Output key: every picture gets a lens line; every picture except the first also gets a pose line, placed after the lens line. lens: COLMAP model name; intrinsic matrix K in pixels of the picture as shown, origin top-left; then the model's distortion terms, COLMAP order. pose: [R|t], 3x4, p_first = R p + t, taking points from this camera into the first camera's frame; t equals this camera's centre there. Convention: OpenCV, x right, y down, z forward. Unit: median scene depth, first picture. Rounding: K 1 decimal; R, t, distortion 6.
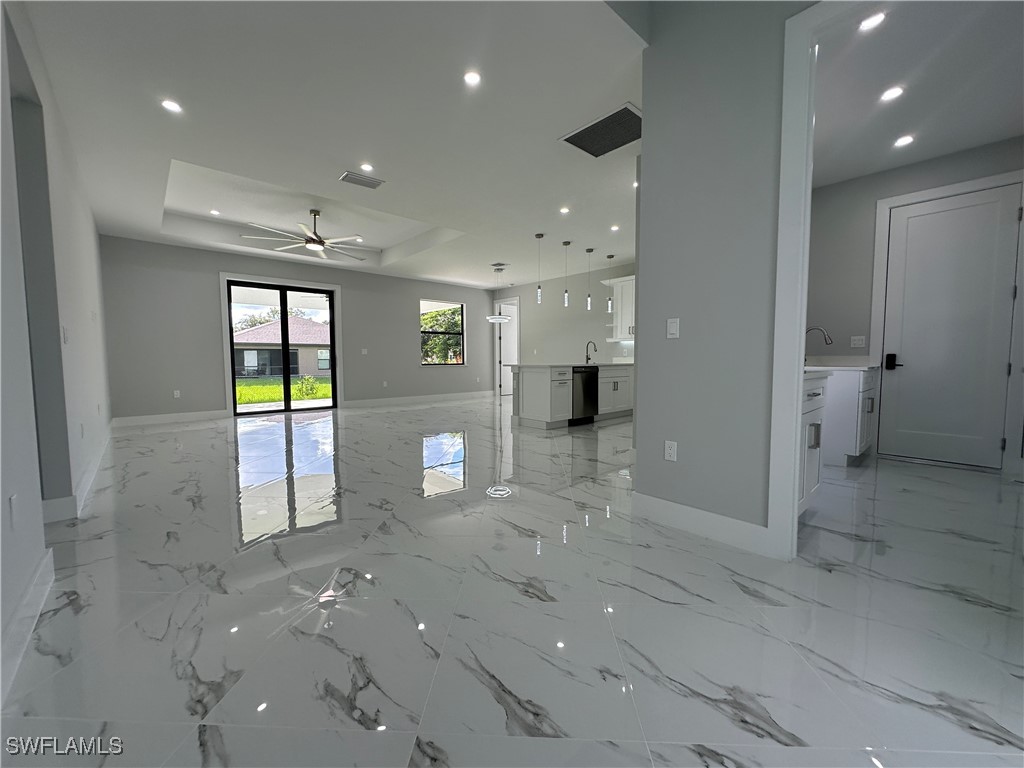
lens RADIAL K [[409.9, 0, 513.9], [0, 409.9, 385.6], [0, 0, 1]] dist [-0.002377, -0.000588]
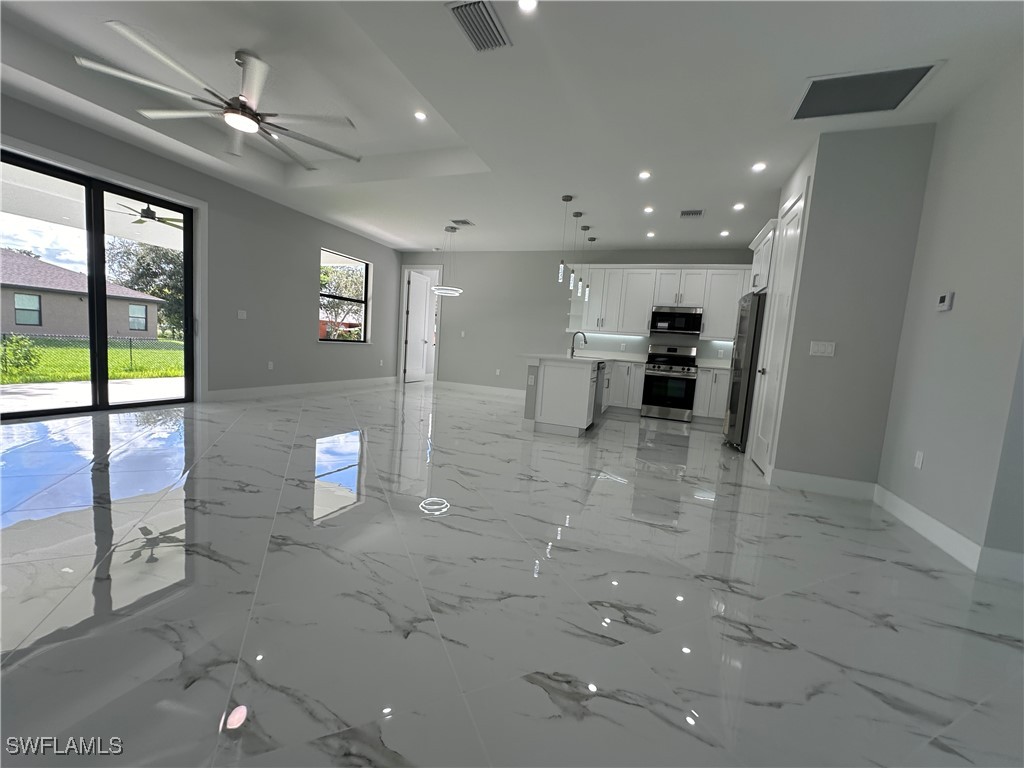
lens RADIAL K [[409.9, 0, 509.8], [0, 409.9, 381.2], [0, 0, 1]] dist [-0.002377, -0.000588]
pose [[0.884315, 0.026601, 0.466132, -0.289706], [-0.045298, 0.998554, 0.028951, -0.015731], [-0.464688, -0.046717, 0.884241, 0.227959]]
